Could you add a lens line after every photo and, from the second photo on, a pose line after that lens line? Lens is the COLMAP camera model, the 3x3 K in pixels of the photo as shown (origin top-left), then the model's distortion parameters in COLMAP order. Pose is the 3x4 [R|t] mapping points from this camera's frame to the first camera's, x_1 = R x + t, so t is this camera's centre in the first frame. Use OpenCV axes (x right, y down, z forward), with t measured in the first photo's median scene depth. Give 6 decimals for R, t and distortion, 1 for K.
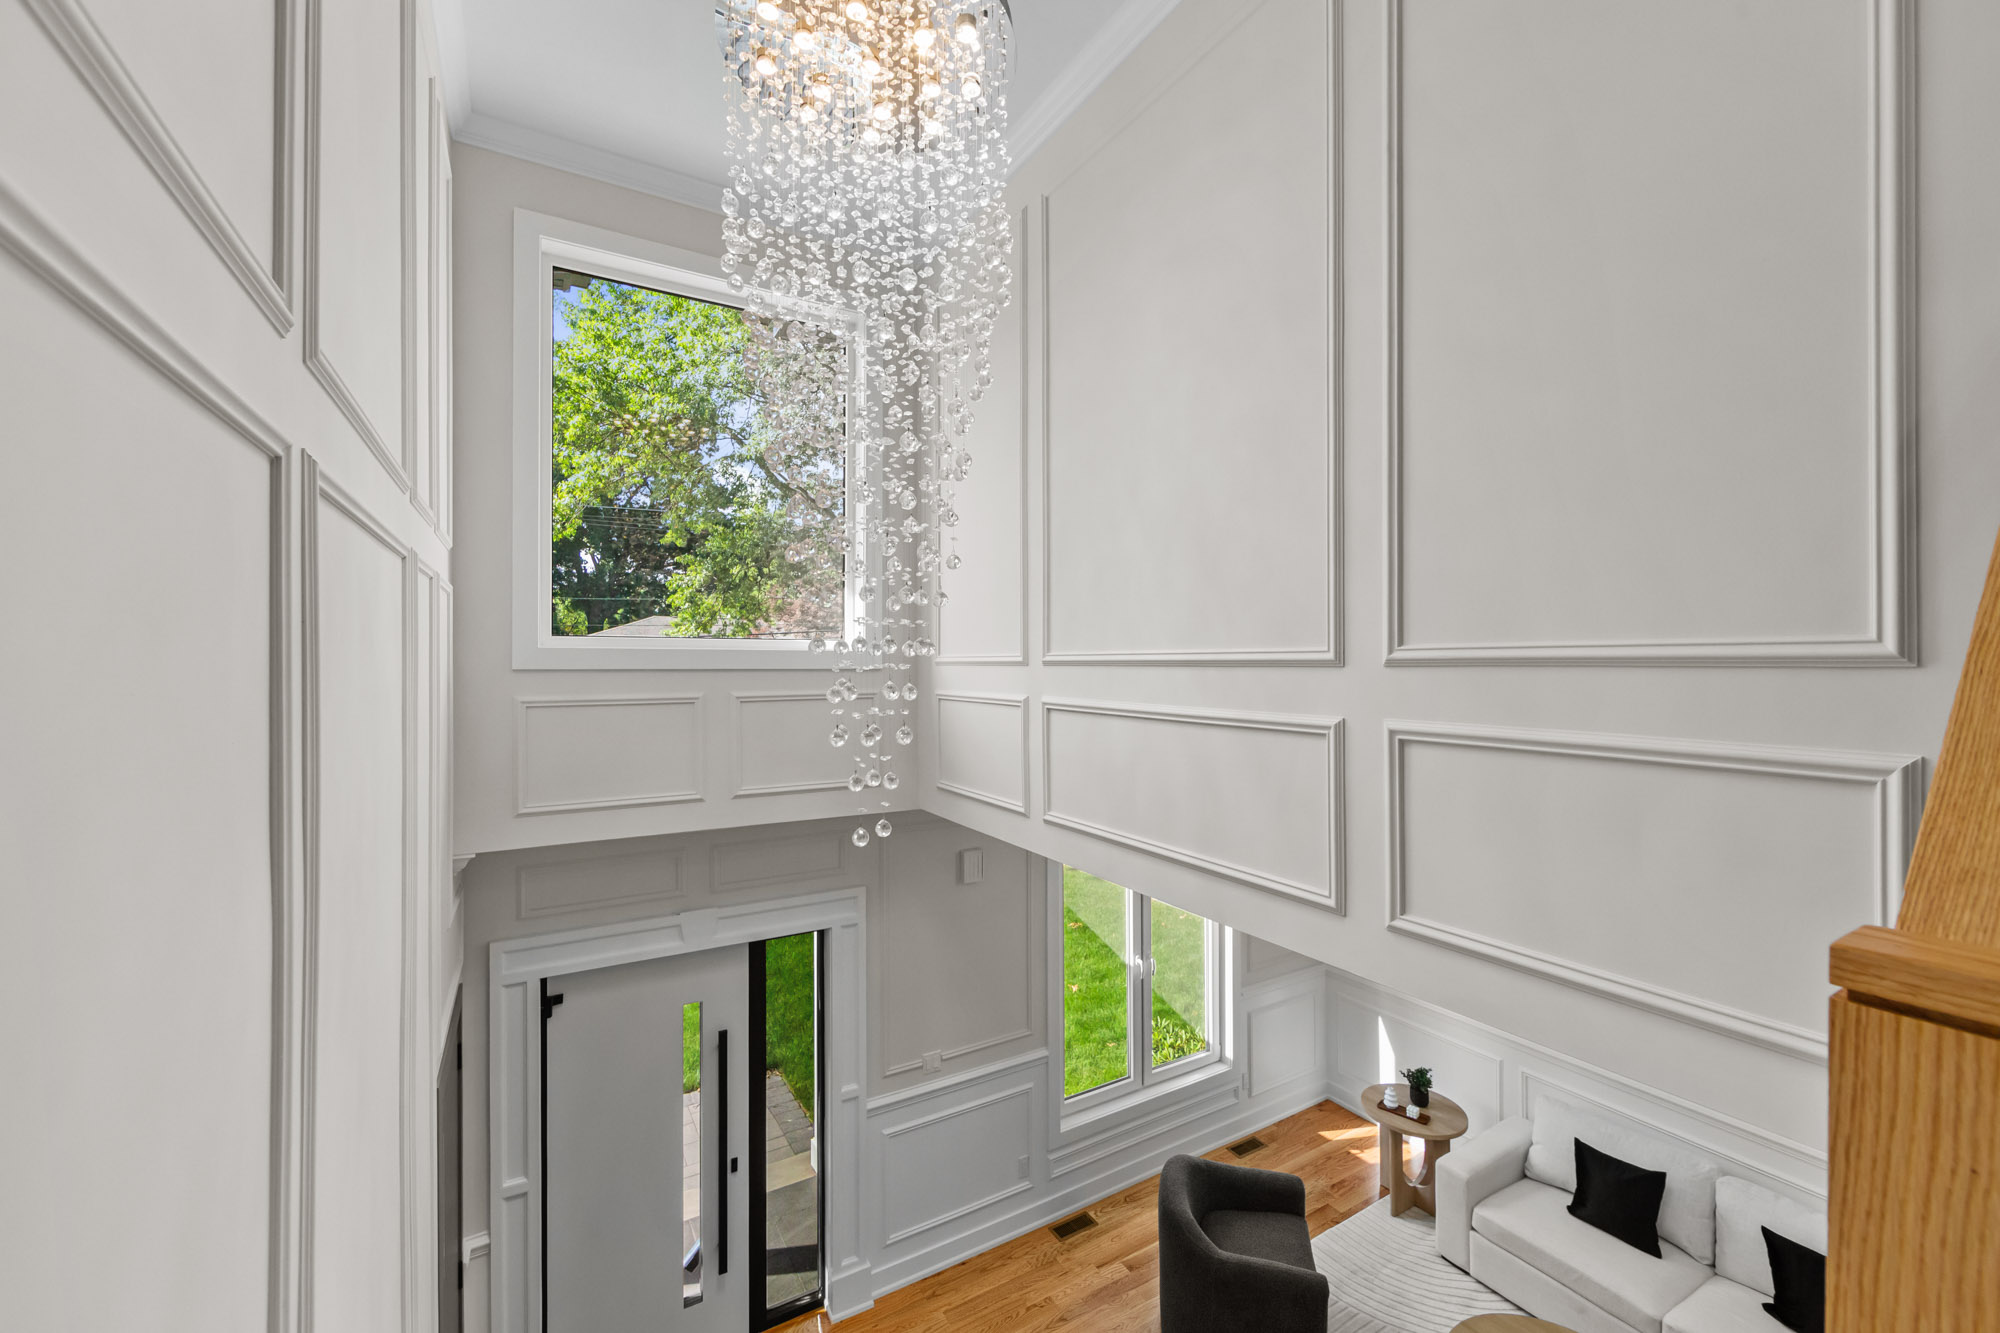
lens RADIAL K [[788.8, 0, 1000.0], [0, 788.8, 659.9], [0, 0, 1]] dist [-0.001439, -0.000539]
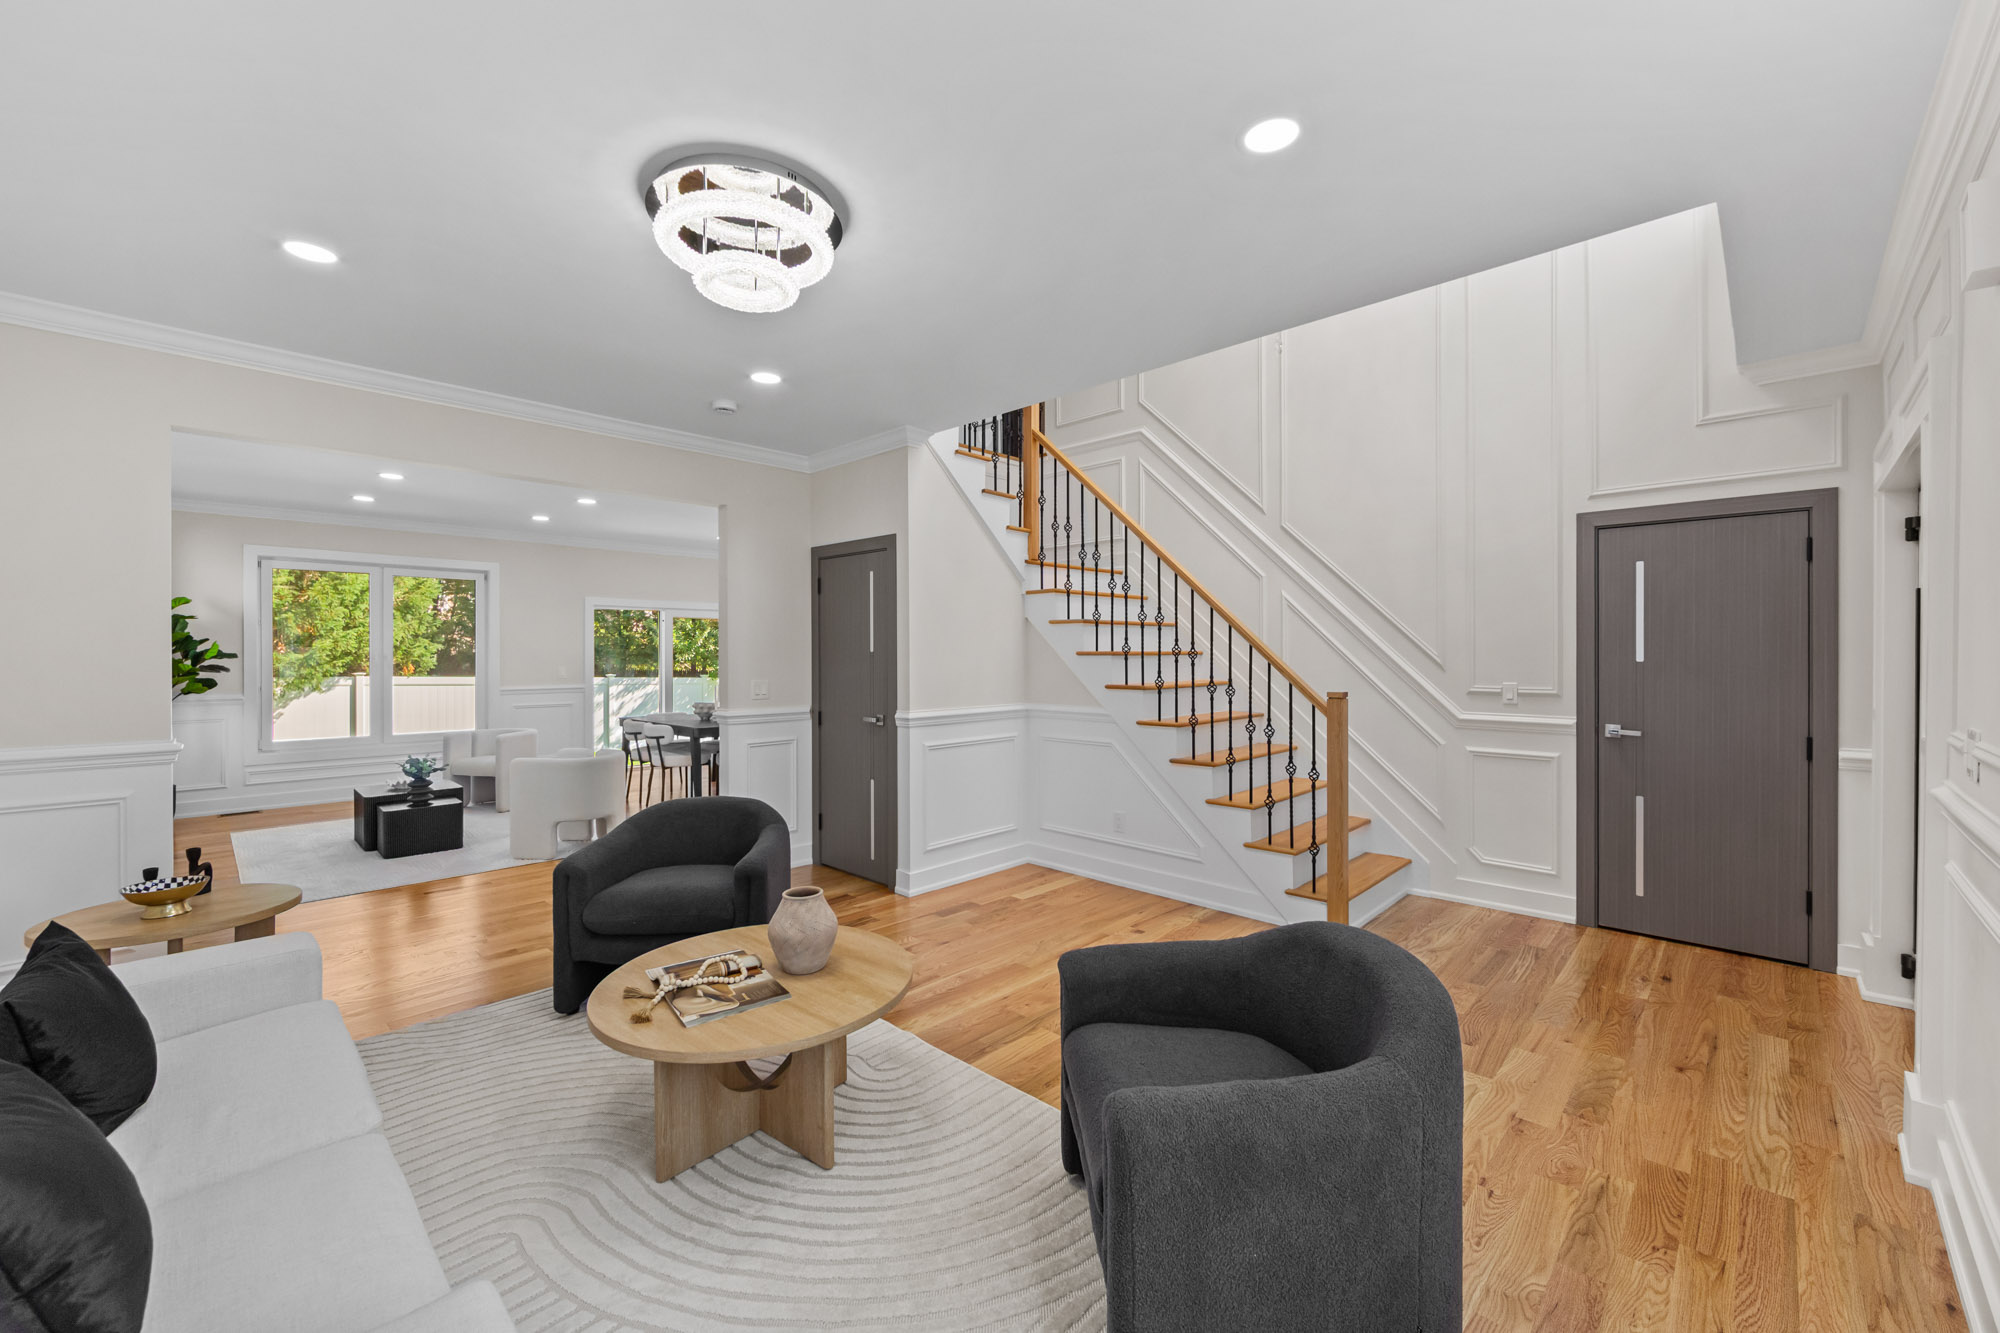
lens RADIAL K [[790.0, 0, 1003.2], [0, 790.0, 653.5], [0, 0, 1]] dist [-0.001516, -0.000580]
pose [[-0.965152, 0.003771, -0.261663, 0.490268], [0.003992, 0.999992, -0.000309, 0.455718], [0.261659, -0.001343, -0.965159, 1.254074]]
